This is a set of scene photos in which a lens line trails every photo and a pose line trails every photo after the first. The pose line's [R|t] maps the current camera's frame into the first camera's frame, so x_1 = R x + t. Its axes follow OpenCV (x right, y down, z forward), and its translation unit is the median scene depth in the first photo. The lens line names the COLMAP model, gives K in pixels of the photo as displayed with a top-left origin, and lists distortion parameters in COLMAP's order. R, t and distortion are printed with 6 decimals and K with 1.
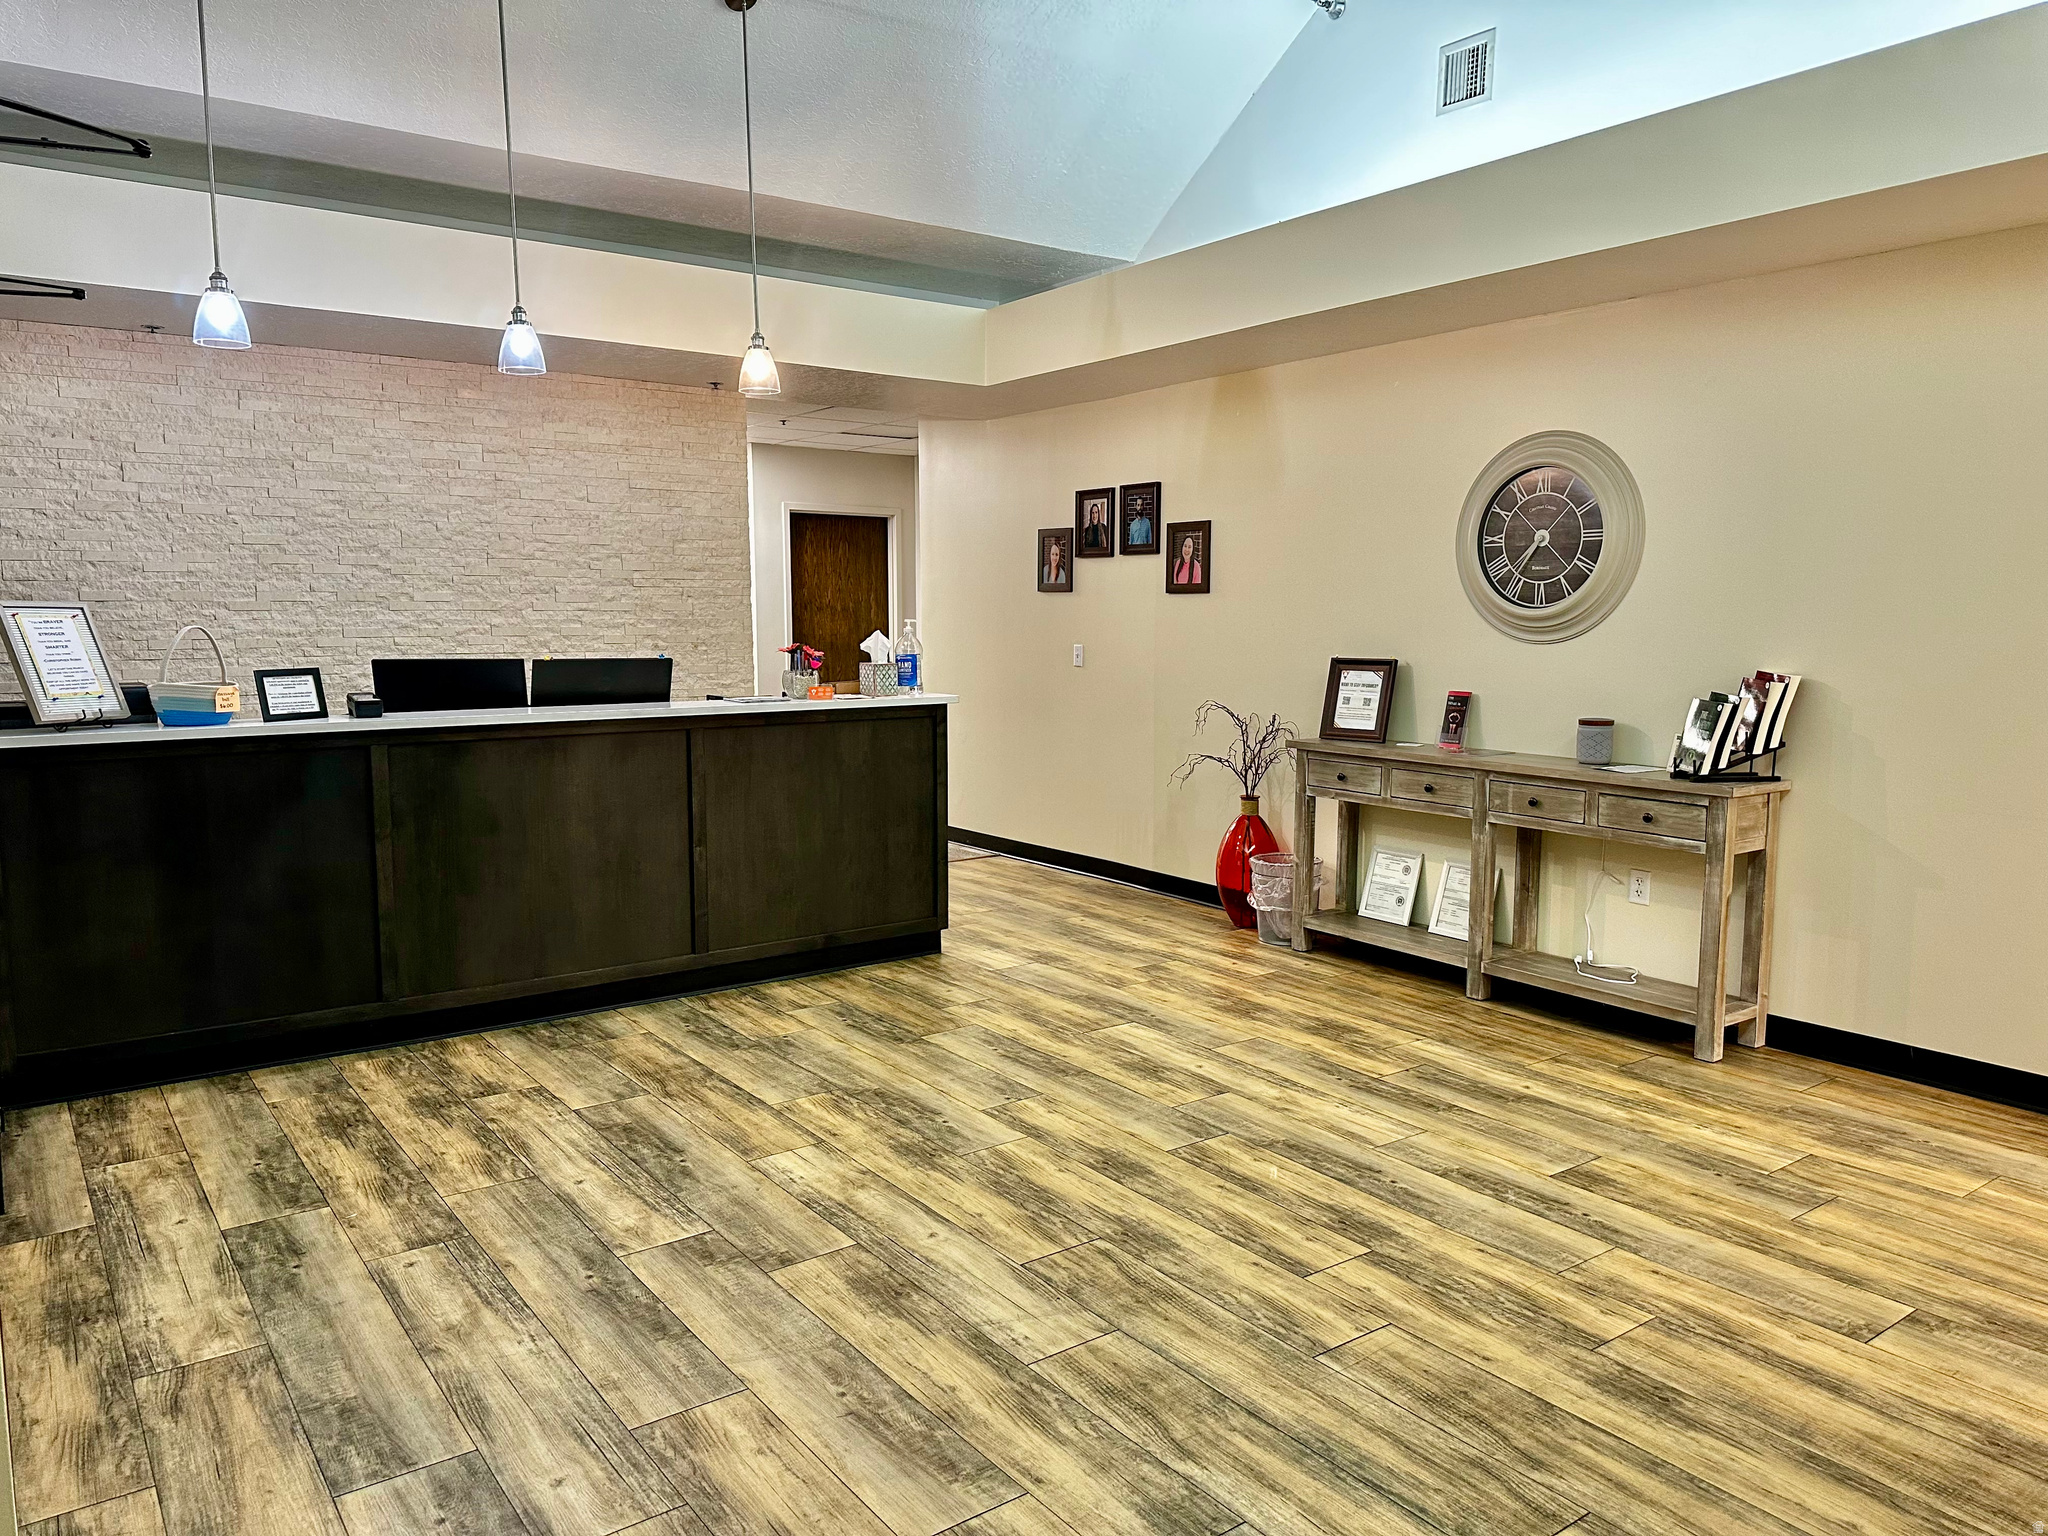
lens RADIAL K [[1440.8, 0, 1006.6], [0, 1440.8, 767.2], [0, 0, 1]] dist [0.041654, -0.032484]
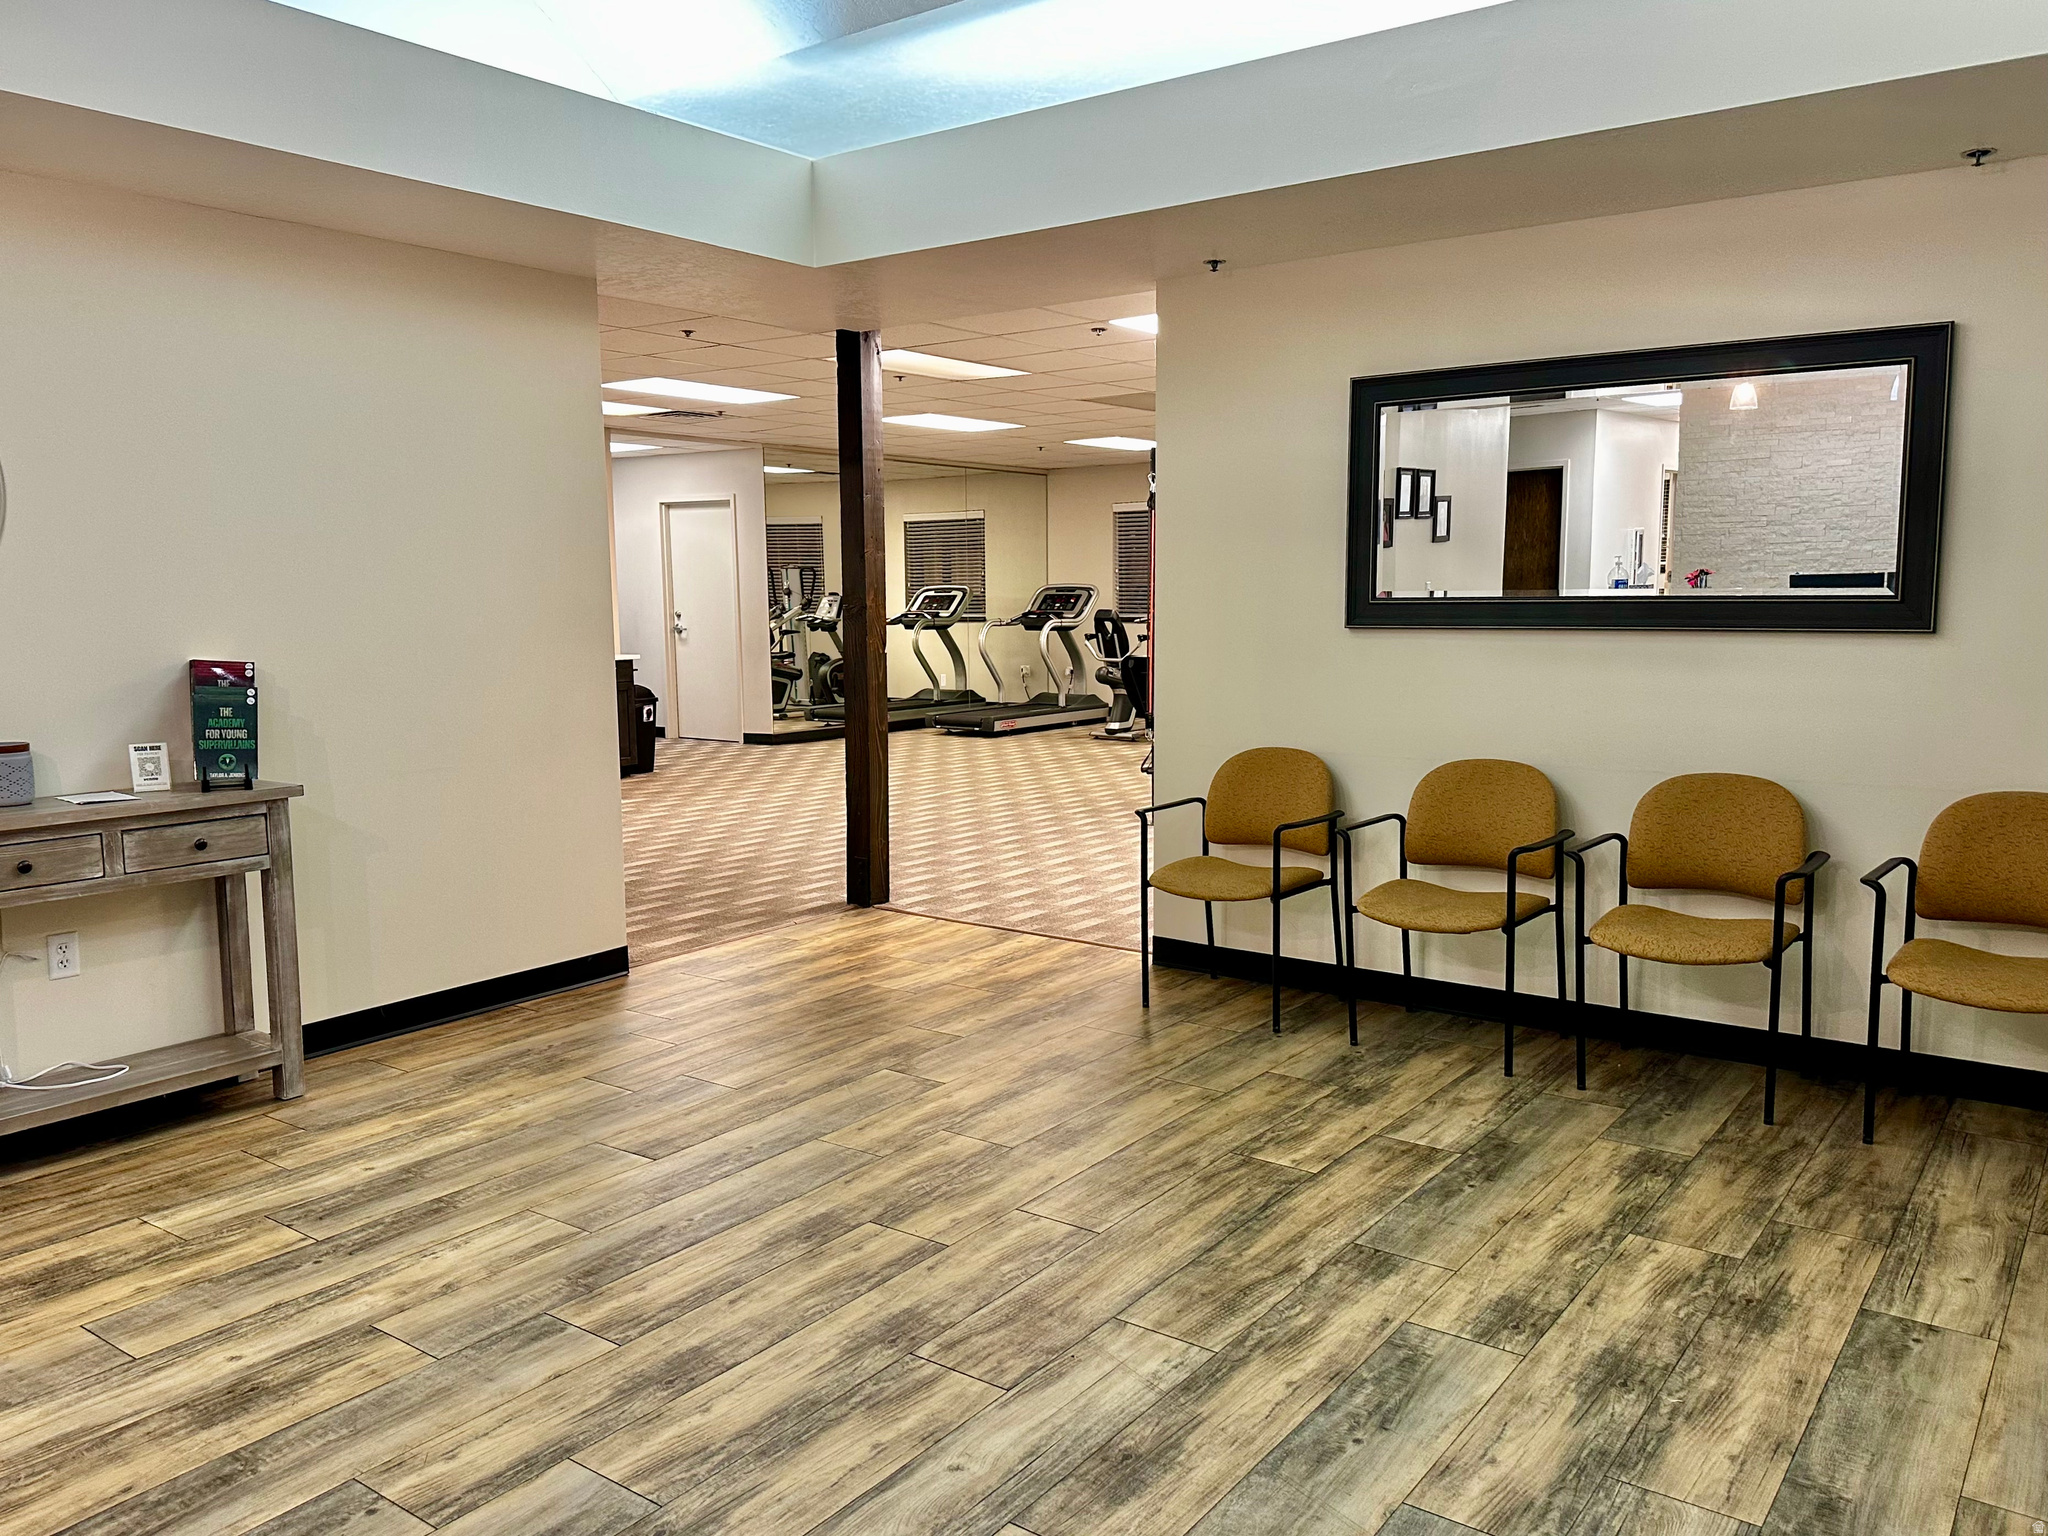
lens RADIAL K [[1548.6, 0, 1032.4], [0, 1548.6, 766.2], [0, 0, 1]] dist [0.045504, -0.037993]
pose [[-0.311734, -0.110890, 0.943676, -0.642064], [0.118322, 0.980905, 0.154352, -0.107576], [-0.942773, 0.159774, -0.292661, 0.981370]]
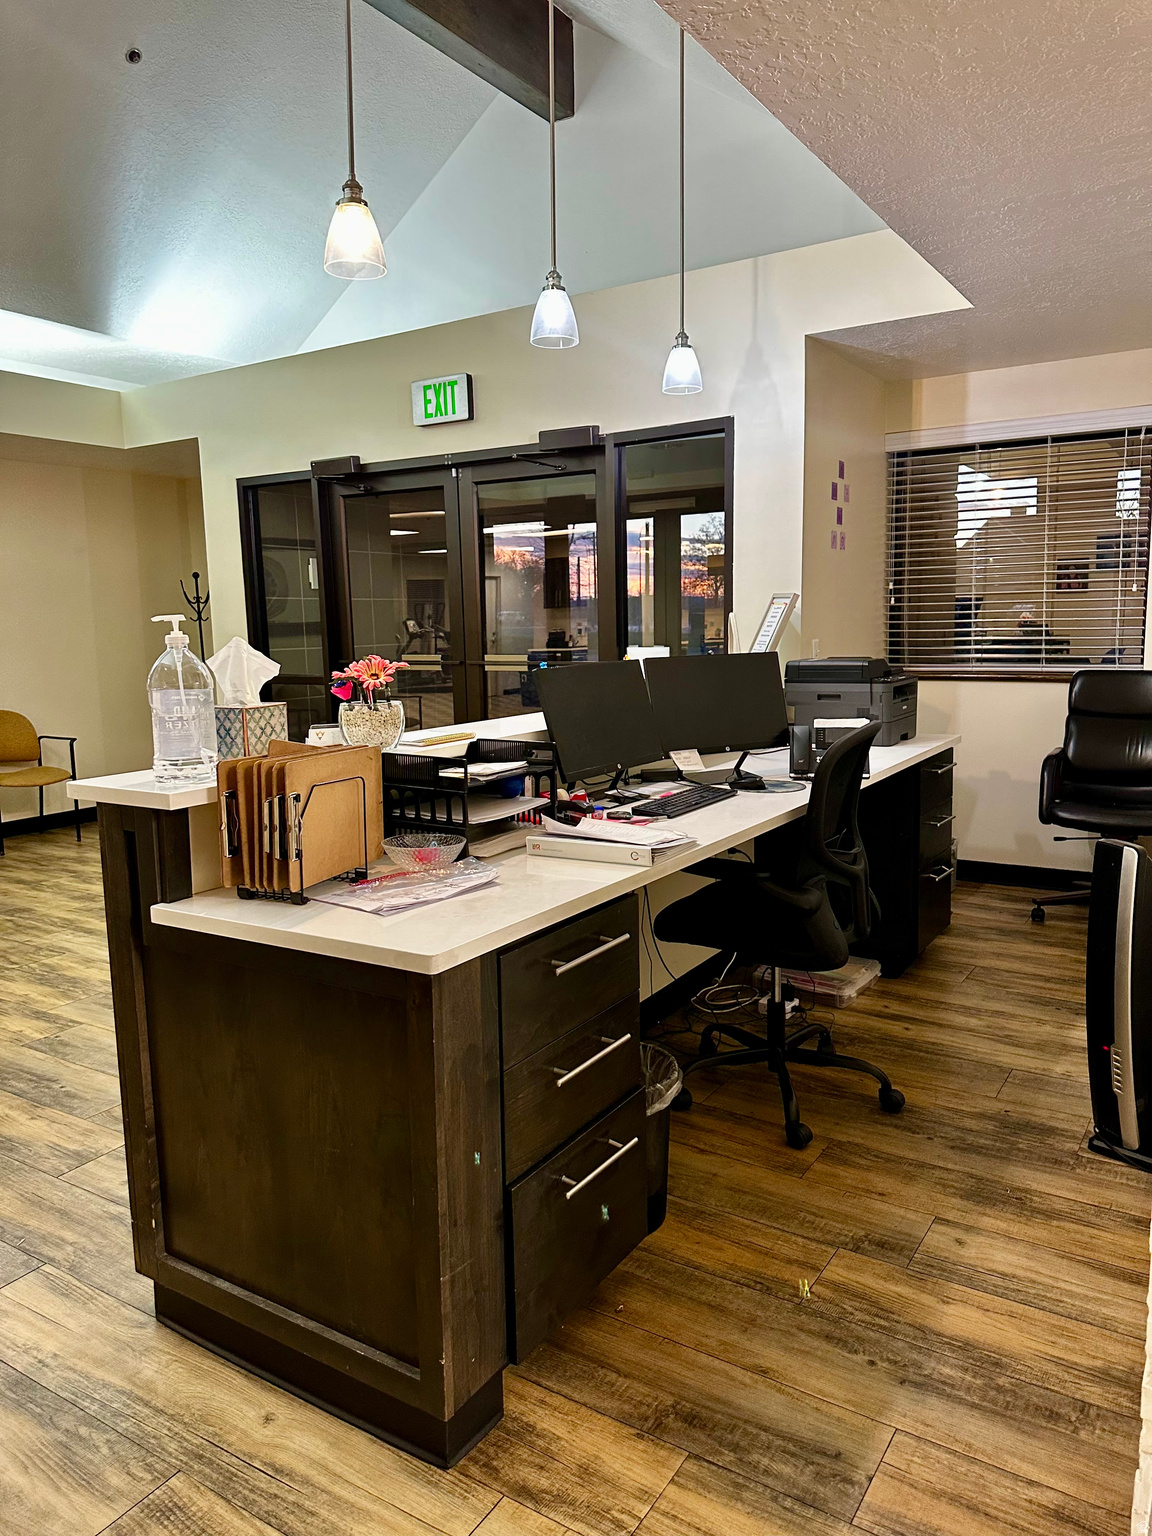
lens RADIAL K [[1080.6, 0, 570.9], [0, 1080.6, 773.3], [0, 0, 1]] dist [0.041654, -0.032484]
pose [[-0.927659, 0.074685, -0.365884, -0.084681], [-0.021406, 0.967550, 0.251771, -0.224309], [0.372814, 0.241390, -0.895958, 2.069530]]
